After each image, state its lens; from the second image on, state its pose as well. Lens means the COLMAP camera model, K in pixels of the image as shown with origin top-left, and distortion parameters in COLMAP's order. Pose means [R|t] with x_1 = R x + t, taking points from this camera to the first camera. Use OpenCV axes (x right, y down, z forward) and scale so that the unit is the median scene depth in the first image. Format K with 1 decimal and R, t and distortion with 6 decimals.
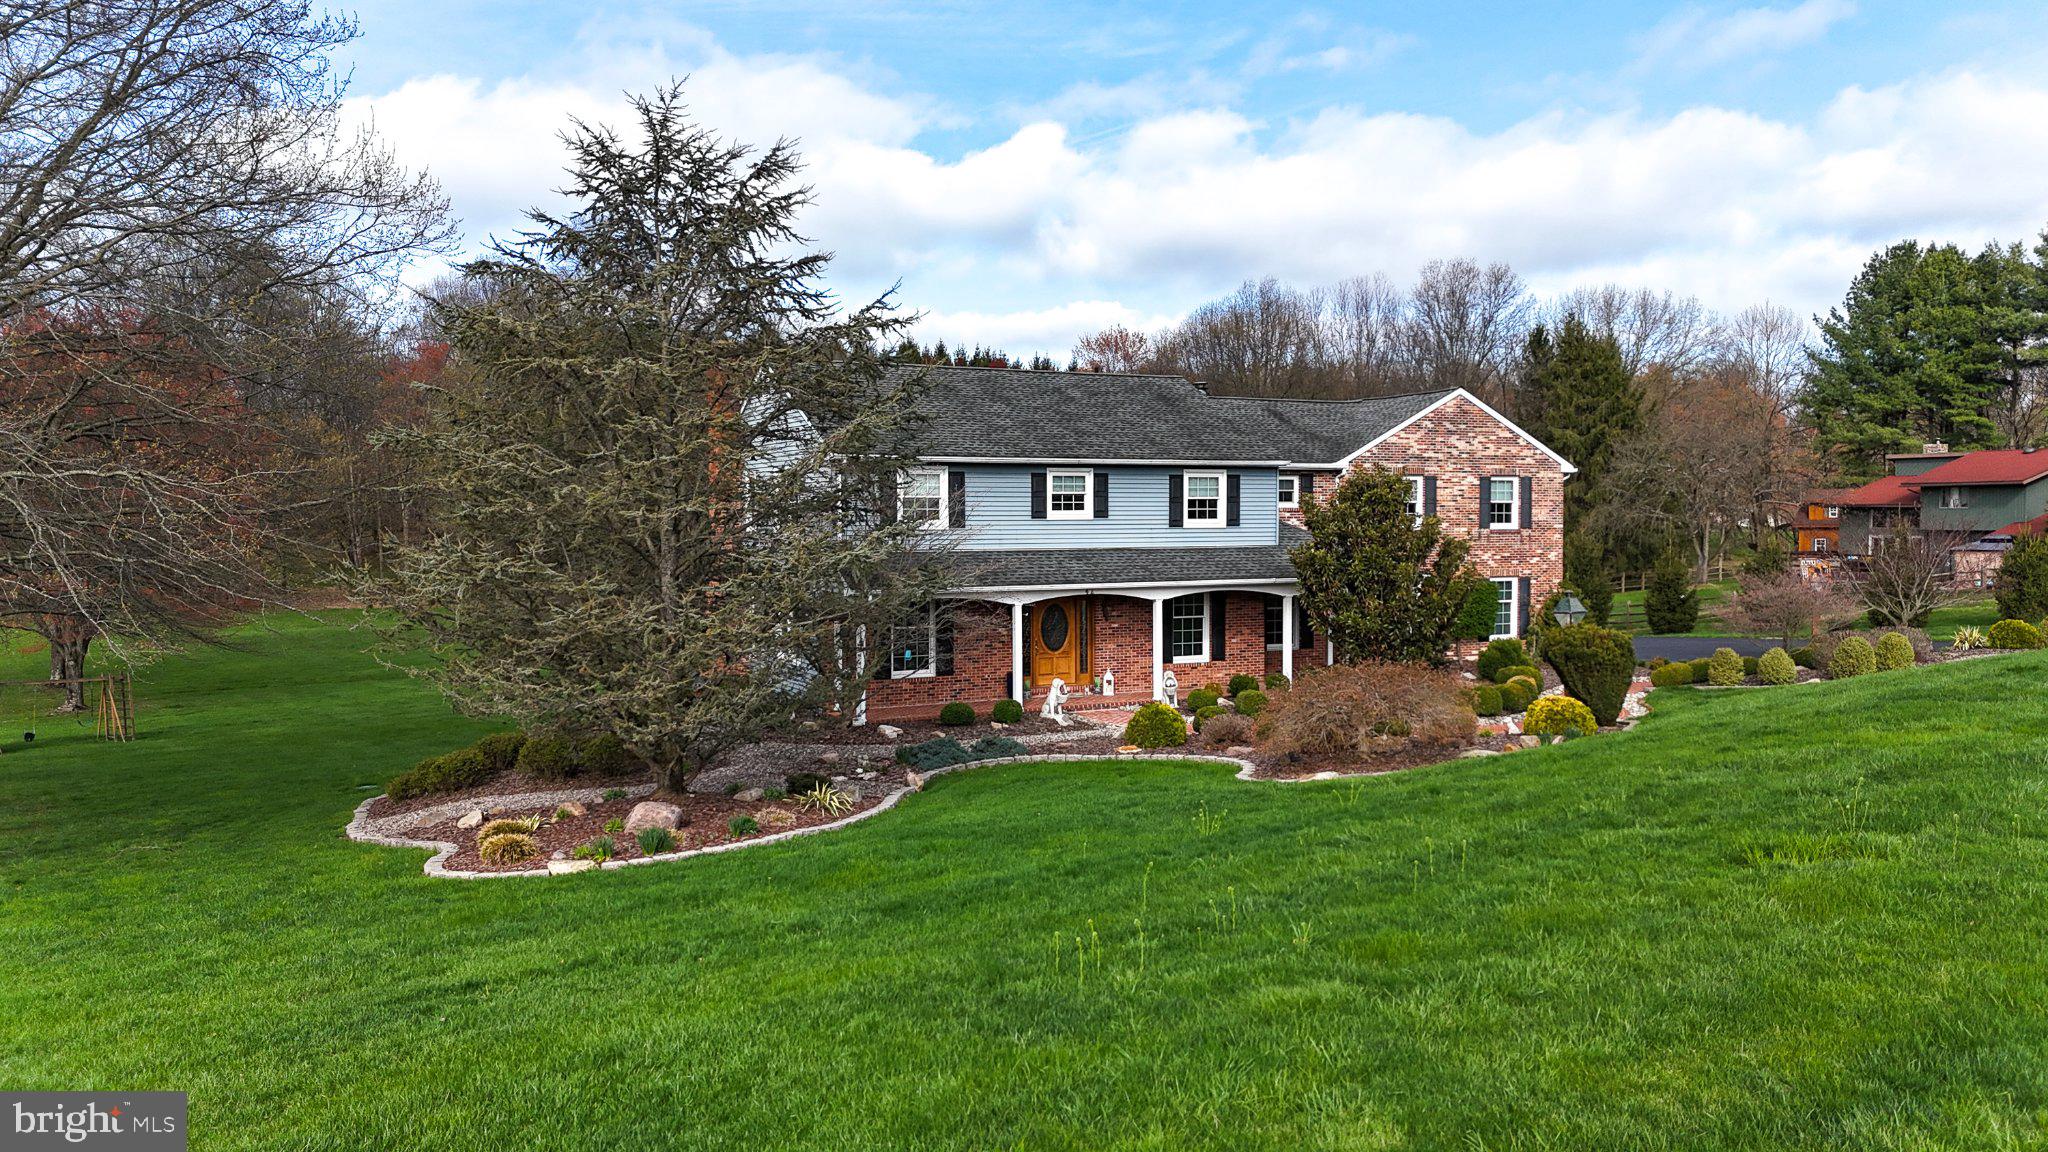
lens RADIAL K [[1512.7, 0, 1022.6], [0, 1512.7, 578.9], [0, 0, 1]] dist [0.080200, -0.043399]
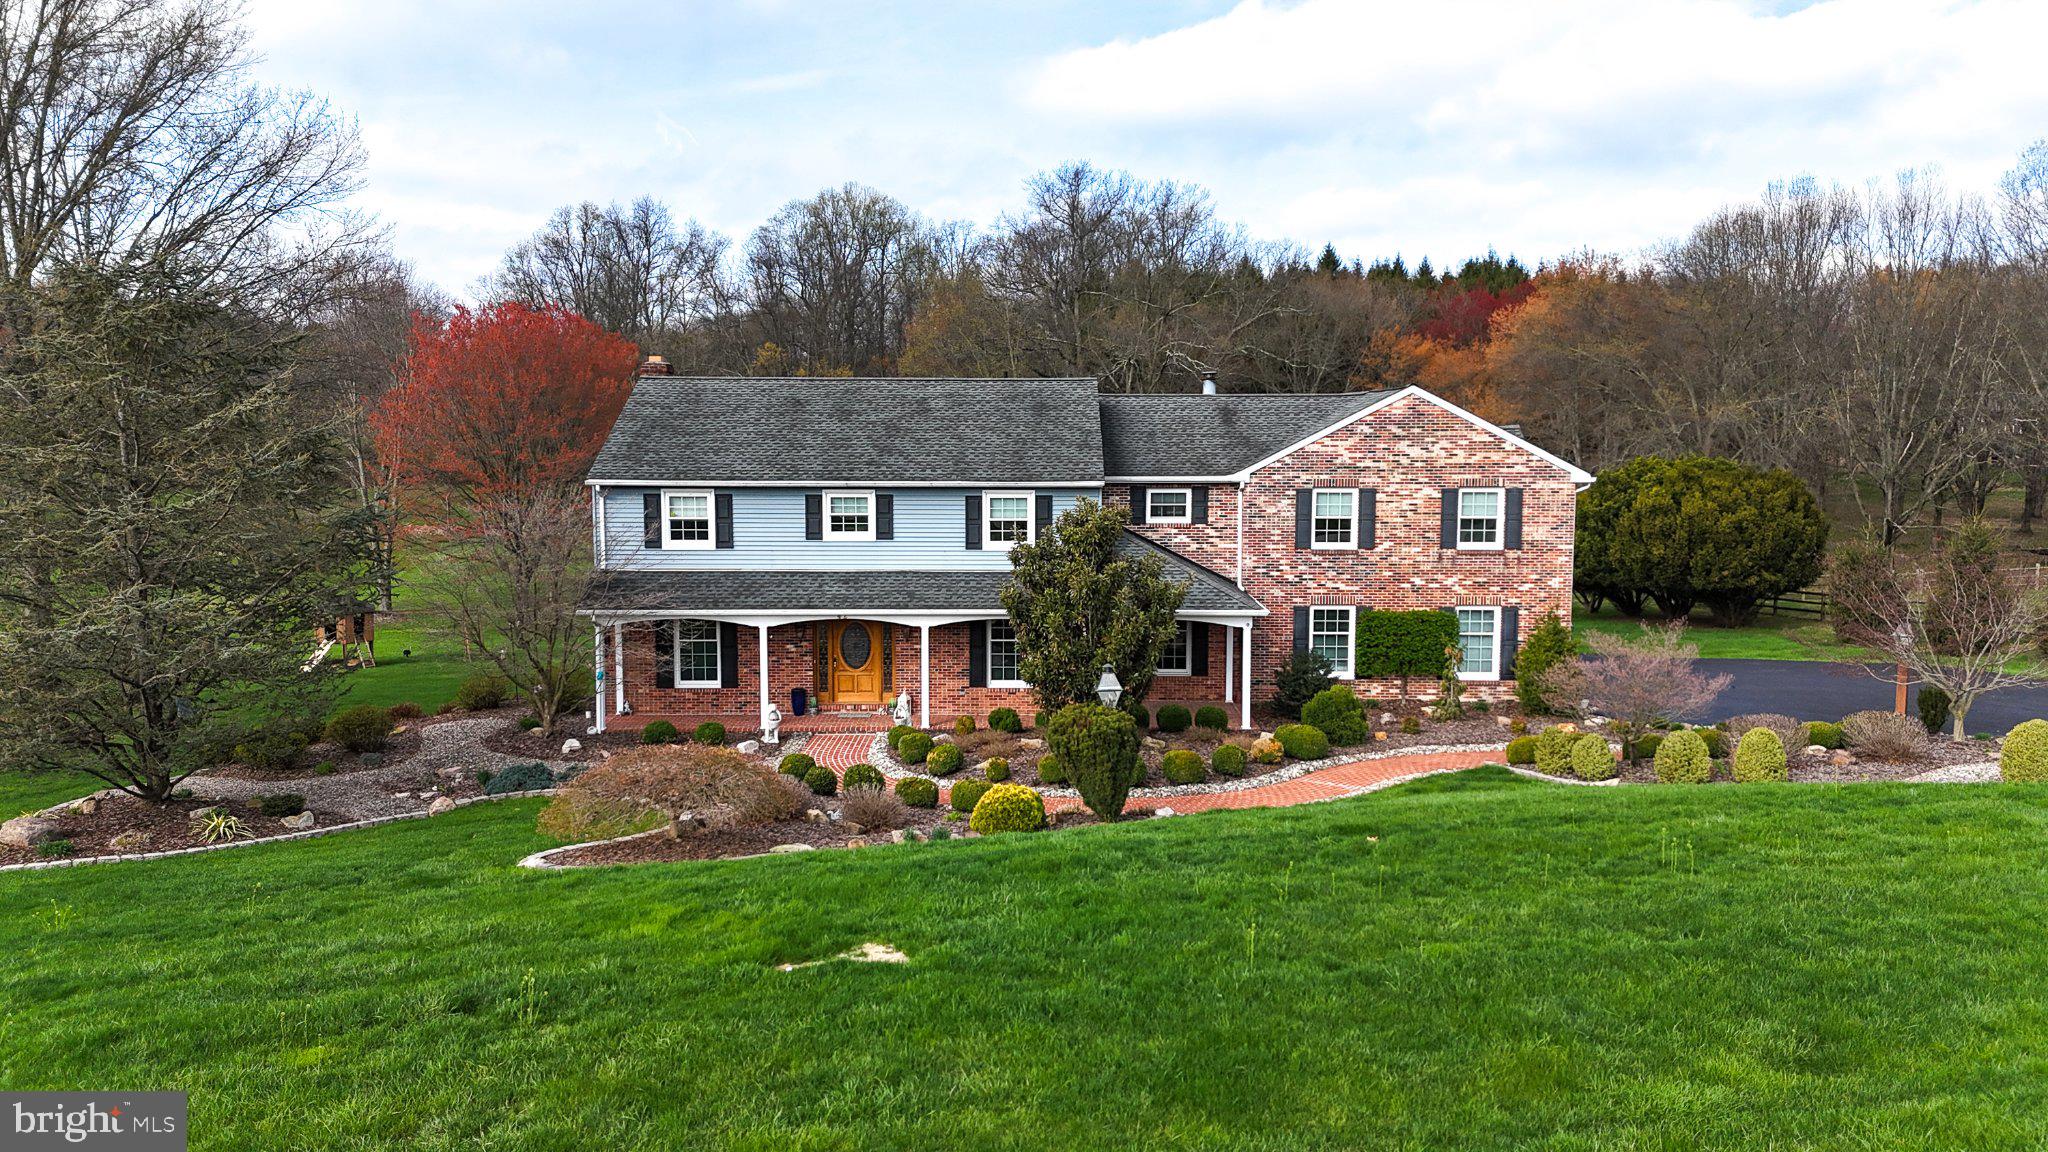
lens RADIAL K [[1512.7, 0, 1023.2], [0, 1512.7, 574.7], [0, 0, 1]] dist [0.080200, -0.043399]
pose [[0.895322, 0.047788, -0.442849, 0.482298], [-0.022533, 0.997814, 0.062118, -0.068227], [0.444850, -0.045637, 0.894442, 0.130790]]
